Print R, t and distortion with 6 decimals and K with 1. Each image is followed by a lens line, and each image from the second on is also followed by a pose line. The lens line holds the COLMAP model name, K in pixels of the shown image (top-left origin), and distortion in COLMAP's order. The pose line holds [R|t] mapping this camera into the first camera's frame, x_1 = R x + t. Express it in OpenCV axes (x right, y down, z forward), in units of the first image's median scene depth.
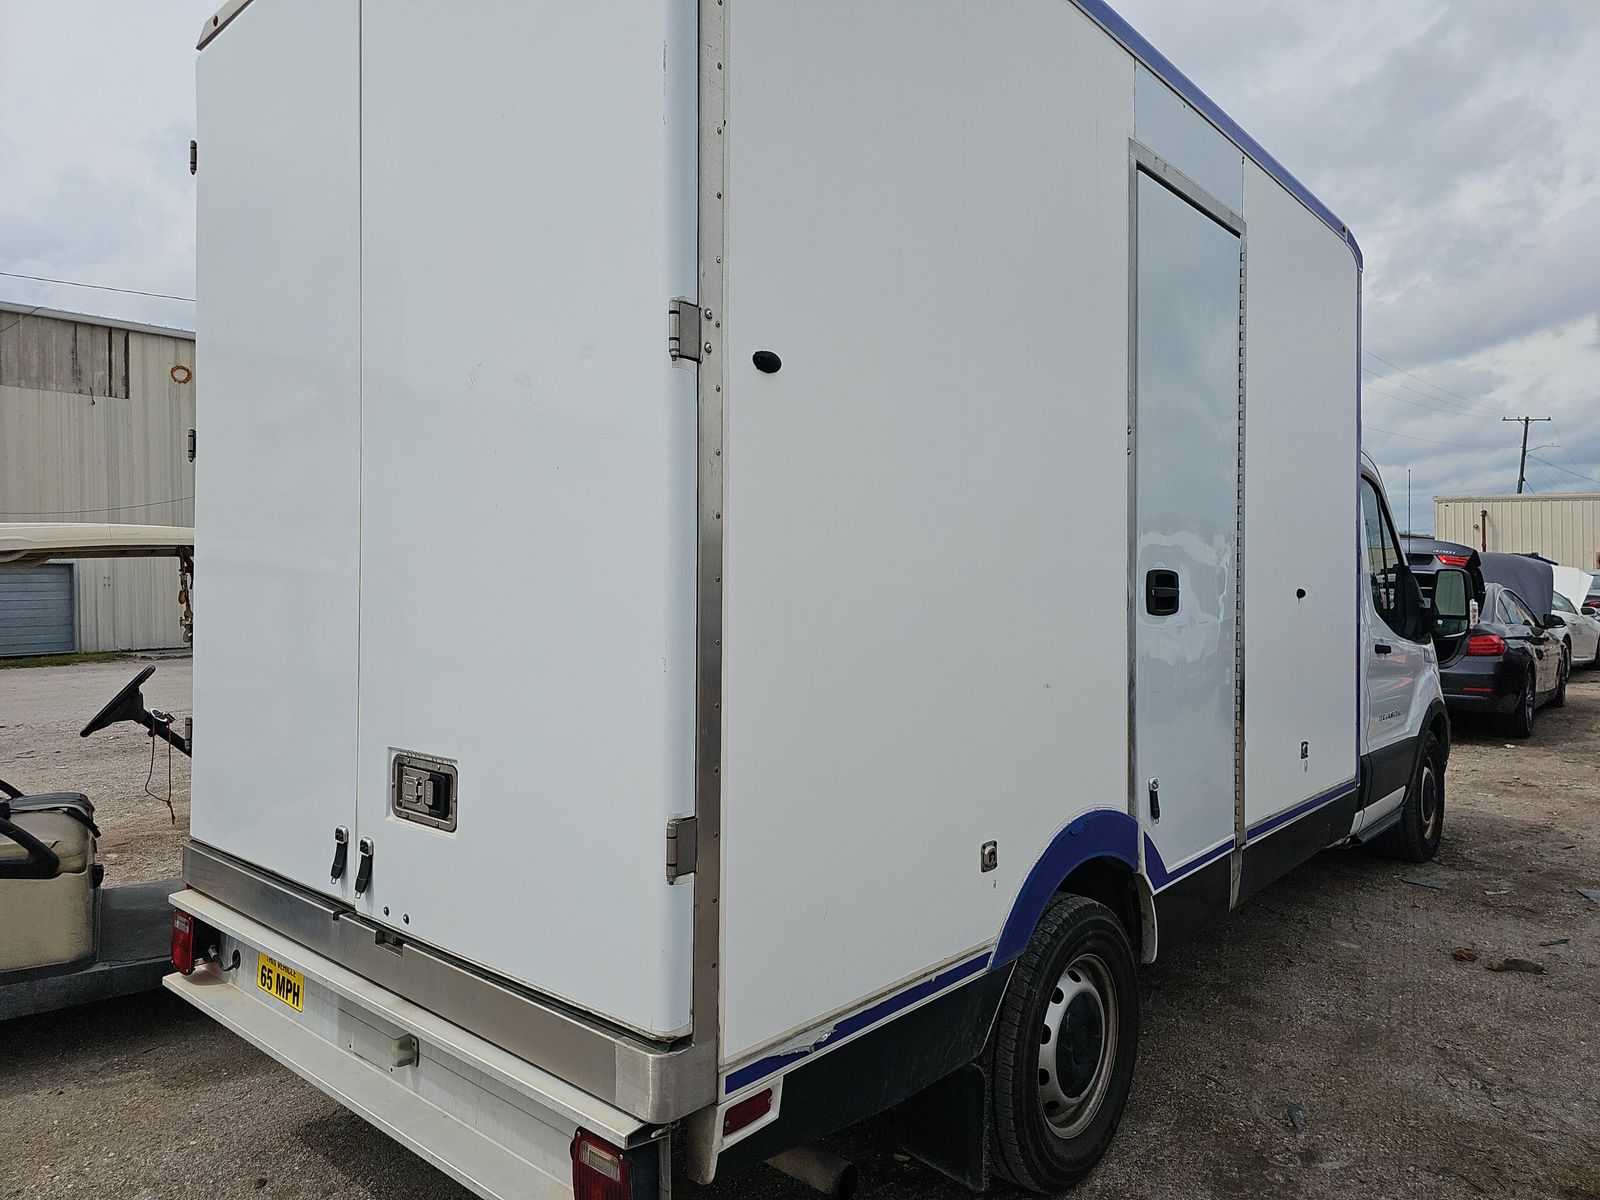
lens RADIAL K [[1077.4, 0, 800.0], [0, 1077.4, 600.0], [0, 0, 1]] dist [0.027333, -0.020090]
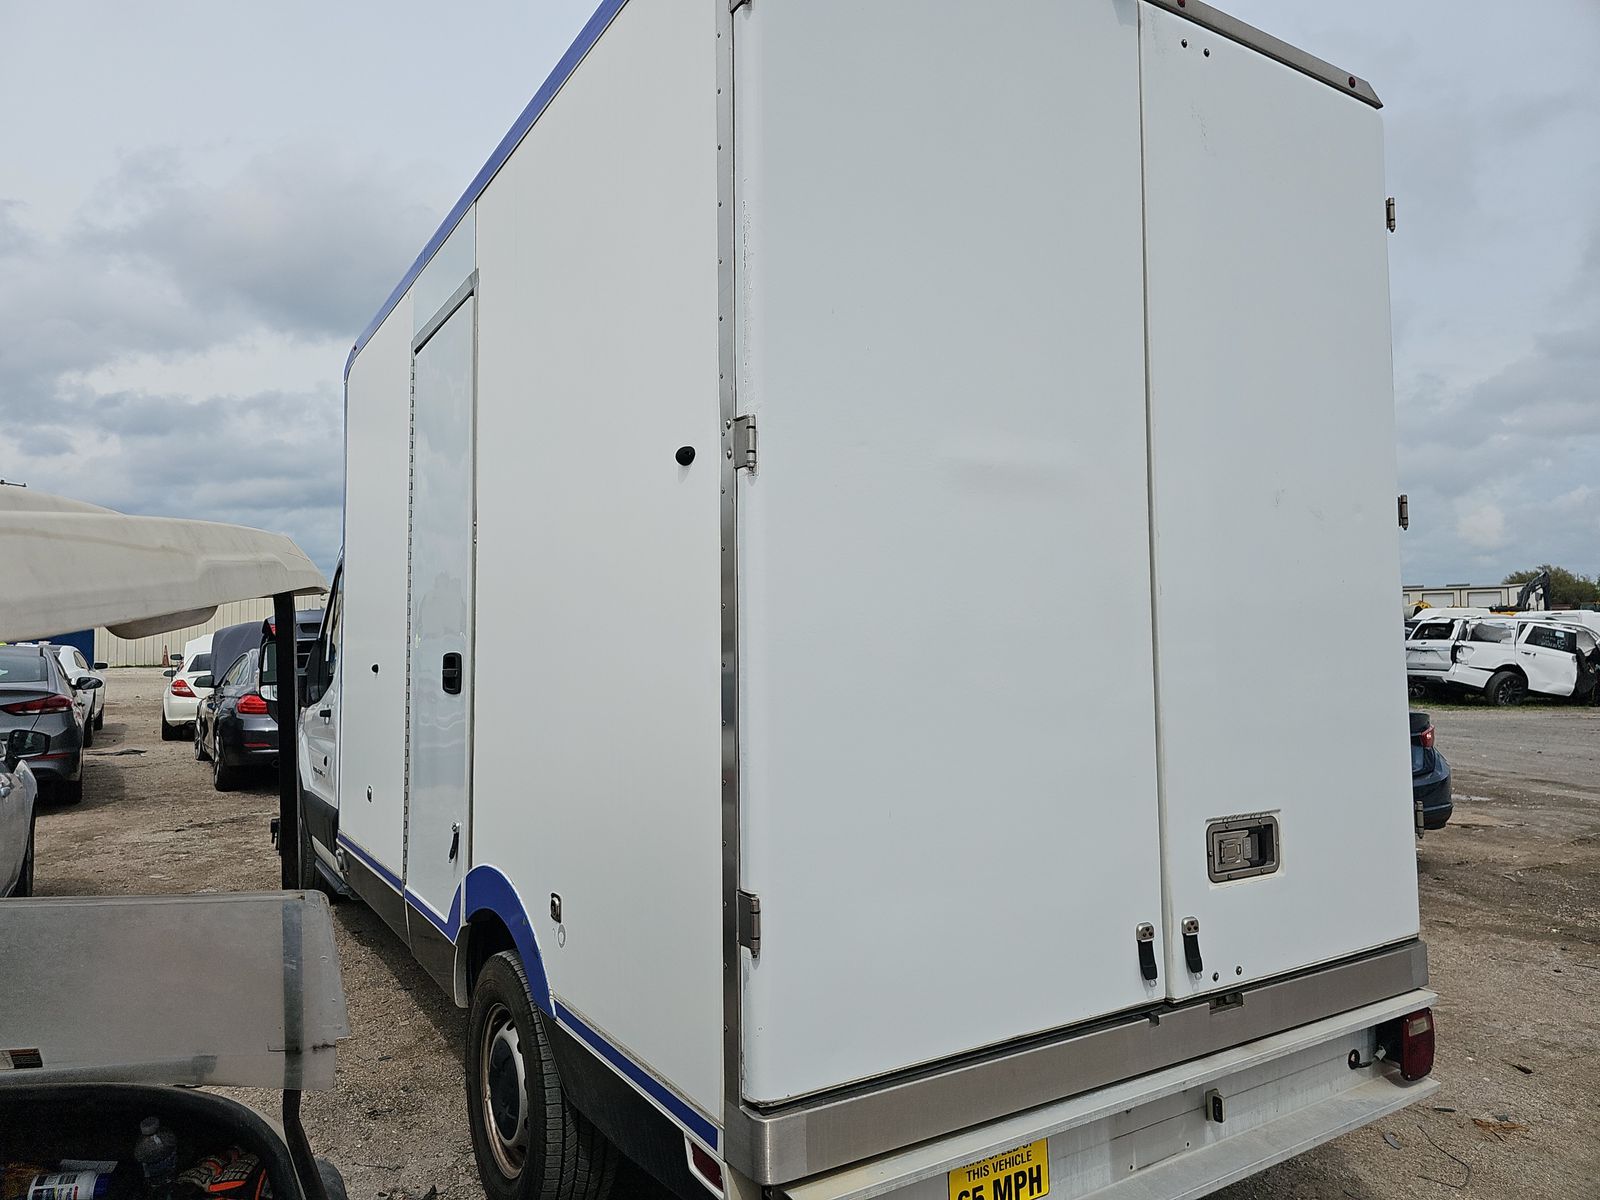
lens RADIAL K [[1056.2, 0, 801.7], [0, 1056.2, 586.6], [0, 0, 1]] dist [0.022615, -0.004209]
pose [[0.282704, 0.044004, 0.958197, -1.523445], [0.013097, 0.998677, -0.049727, -0.046820], [-0.959118, 0.026607, 0.281754, 1.098377]]
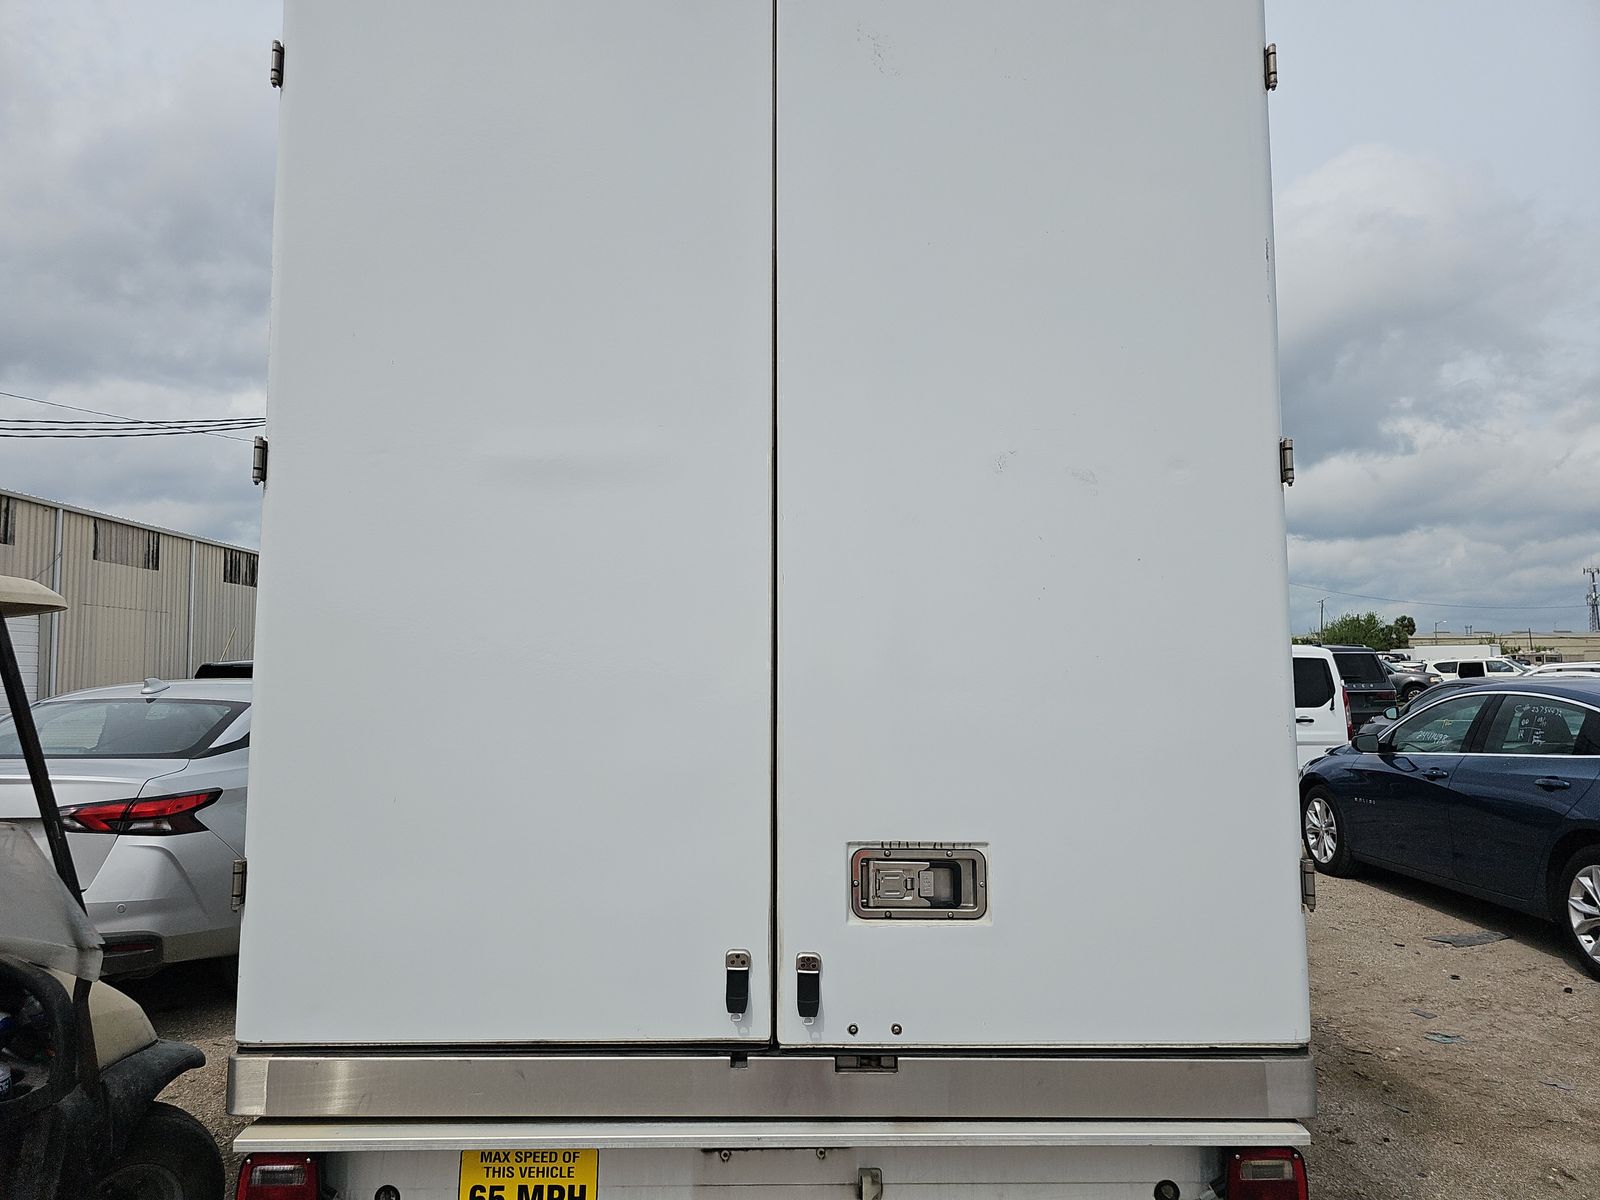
lens RADIAL K [[1077.4, 0, 800.0], [0, 1077.4, 600.0], [0, 0, 1]] dist [0.027333, -0.020090]
pose [[0.733103, 0.053246, 0.678030, -1.049713], [0.005671, 0.996417, -0.084381, 0.009766], [-0.680094, 0.065705, 0.730175, 0.360085]]
